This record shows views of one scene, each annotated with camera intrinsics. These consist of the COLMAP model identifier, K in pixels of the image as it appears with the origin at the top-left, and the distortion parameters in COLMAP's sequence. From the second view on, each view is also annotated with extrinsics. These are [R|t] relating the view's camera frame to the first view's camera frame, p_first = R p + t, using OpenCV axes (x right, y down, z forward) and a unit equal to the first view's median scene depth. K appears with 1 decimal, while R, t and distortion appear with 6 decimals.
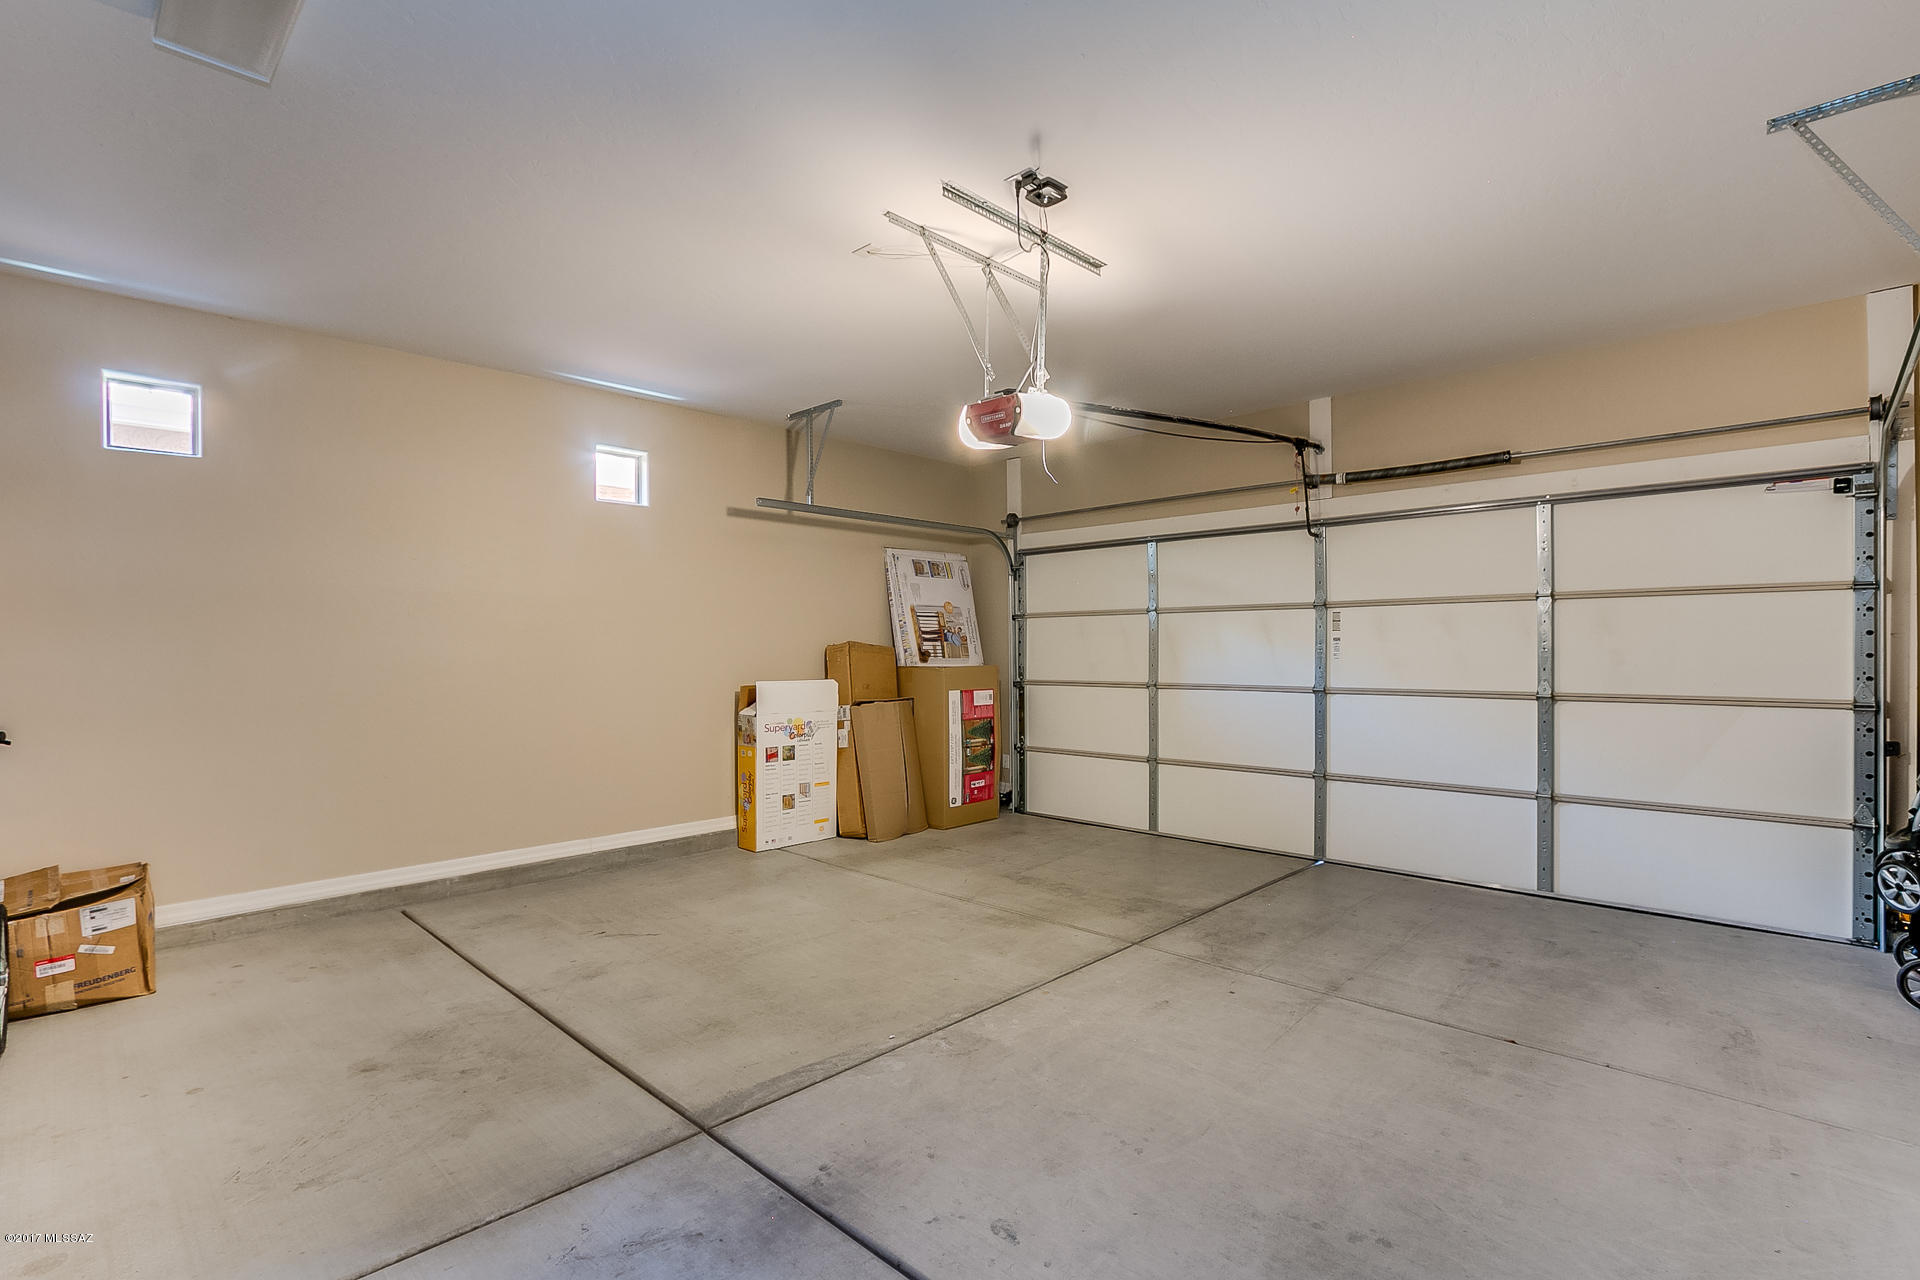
lens RADIAL K [[903.7, 0, 932.1], [0, 903.7, 655.7], [0, 0, 1]] dist [-0.023320, 0.001251]
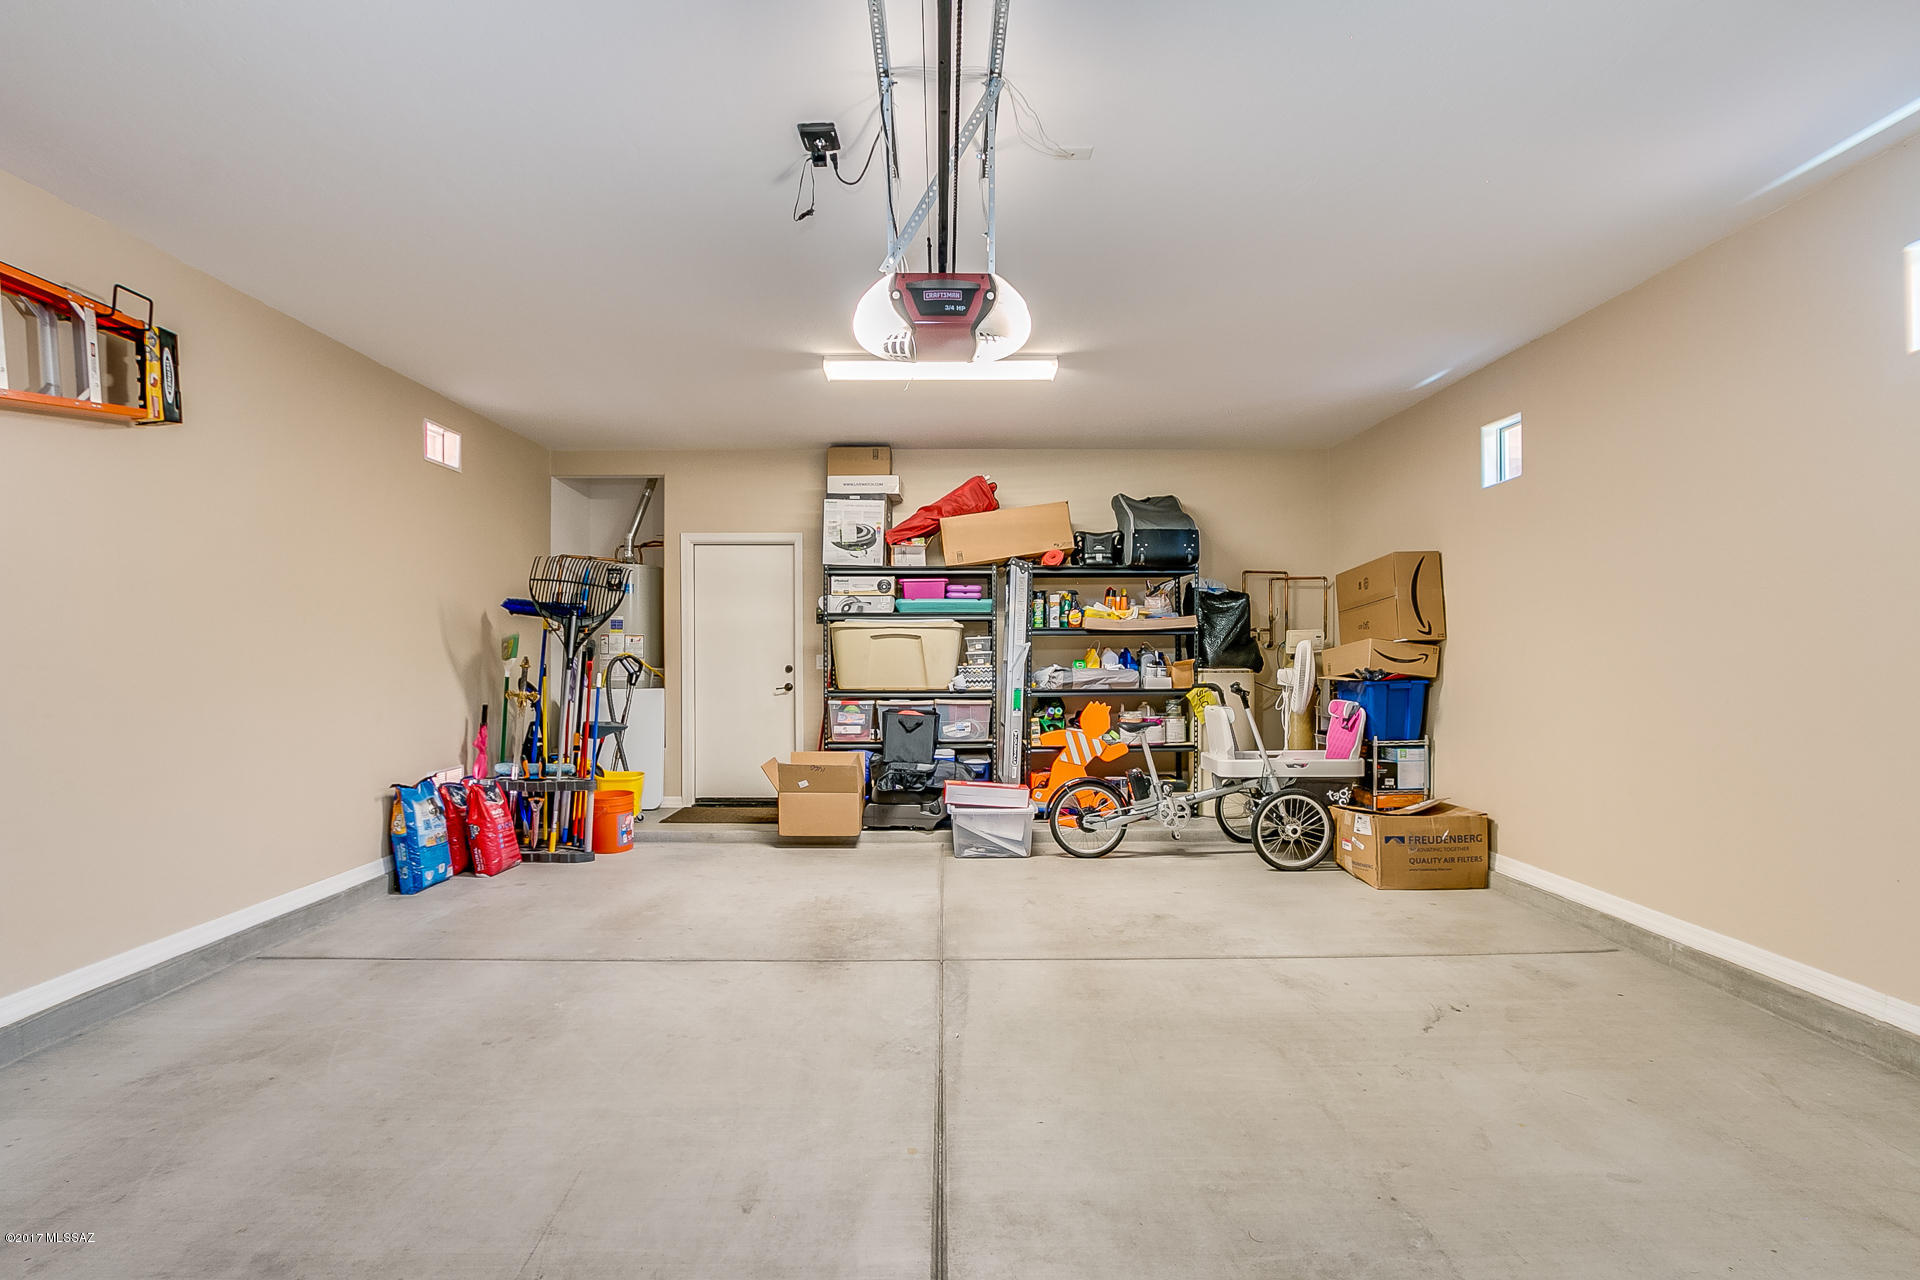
lens RADIAL K [[903.7, 0, 932.1], [0, 903.7, 655.7], [0, 0, 1]] dist [-0.023320, 0.001251]
pose [[-0.723149, 0.009523, -0.690627, 0.633599], [-0.000153, 0.999903, 0.013948, -0.004315], [0.690692, 0.010192, -0.723077, 1.644560]]
